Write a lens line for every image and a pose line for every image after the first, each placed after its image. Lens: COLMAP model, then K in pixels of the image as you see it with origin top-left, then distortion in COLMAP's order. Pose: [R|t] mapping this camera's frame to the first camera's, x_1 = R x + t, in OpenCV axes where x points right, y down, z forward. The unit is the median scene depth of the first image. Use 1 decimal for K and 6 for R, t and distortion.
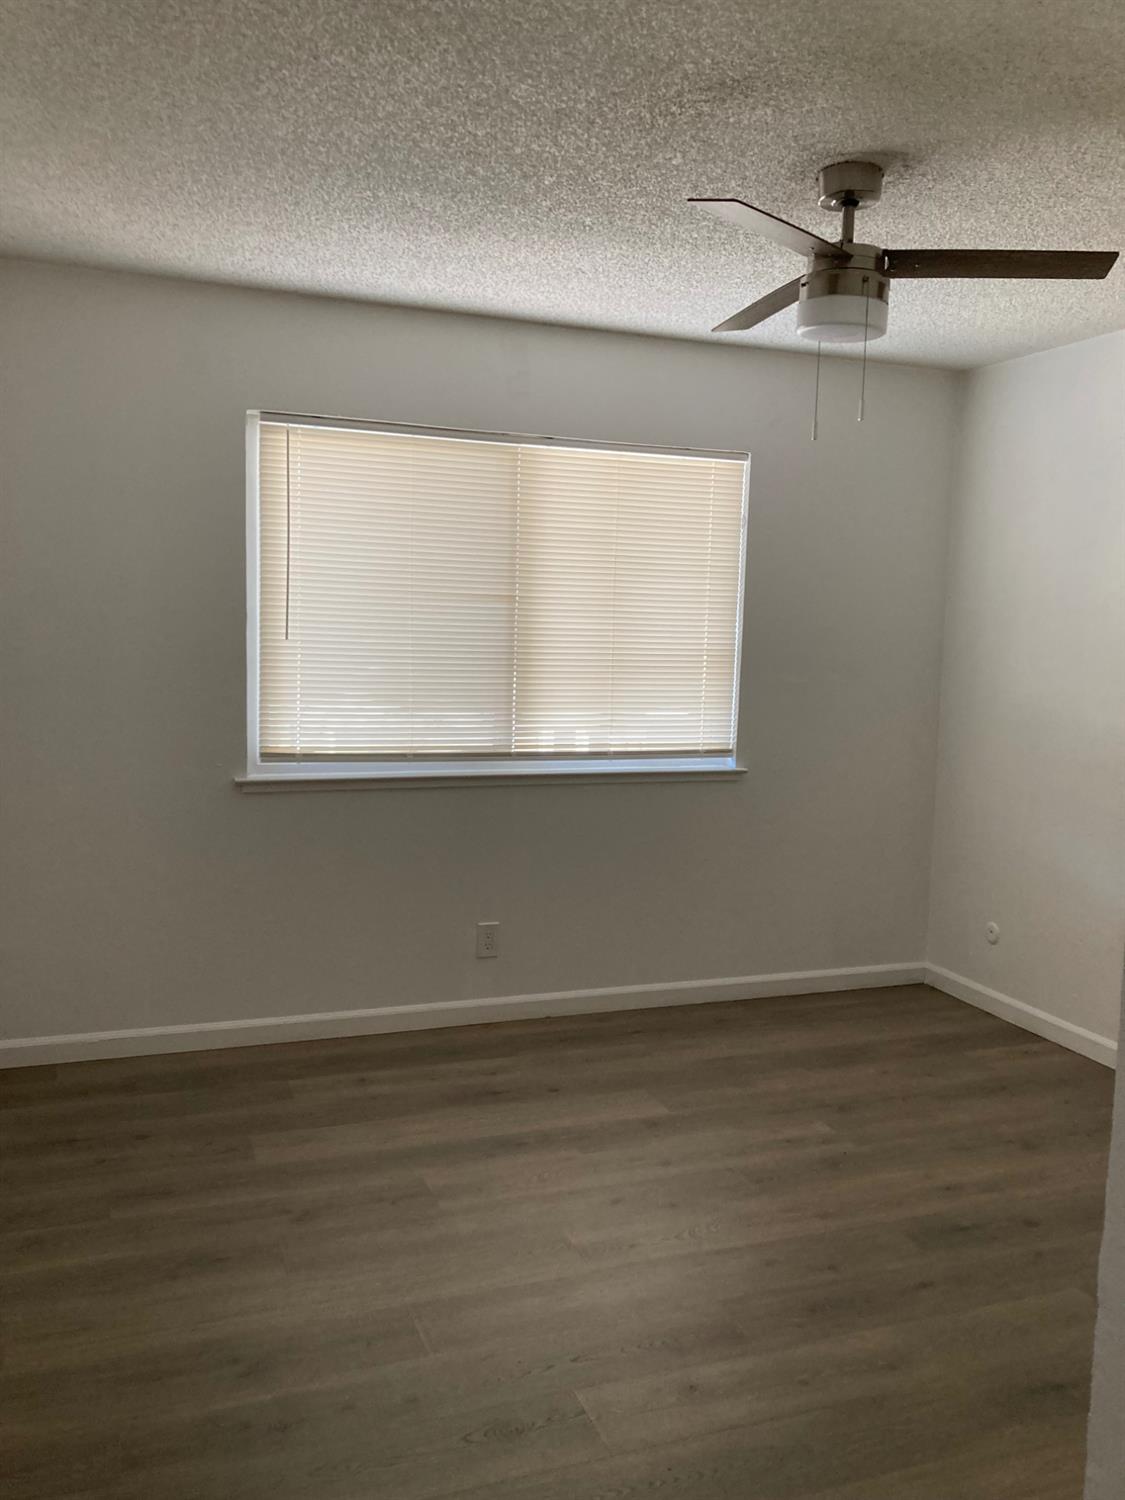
lens RADIAL K [[1225.3, 0, 562.1], [0, 1225.3, 749.3], [0, 0, 1]] dist [0.057161, -0.072181]
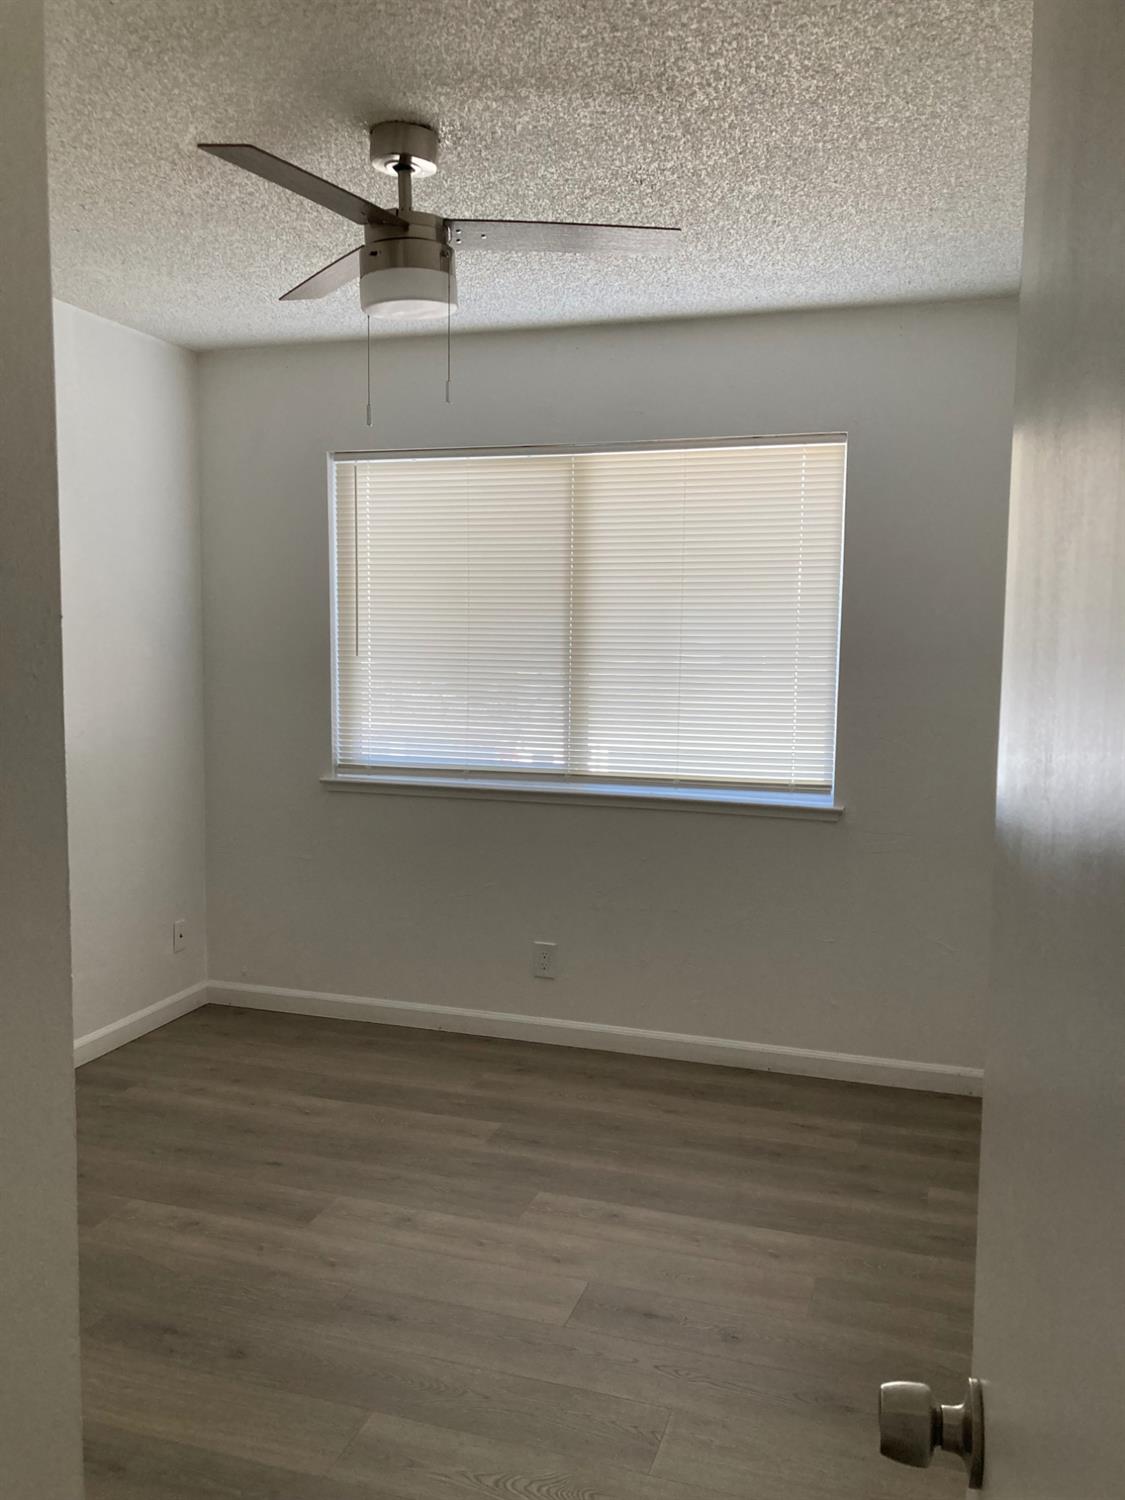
lens RADIAL K [[1229.1, 0, 547.4], [0, 1229.1, 757.9], [0, 0, 1]] dist [0.057916, -0.069891]
pose [[0.771250, 0.048758, -0.634662, 0.585021], [-0.062620, 0.998037, 0.000578, -0.007681], [0.633445, 0.039297, 0.772789, 0.240850]]
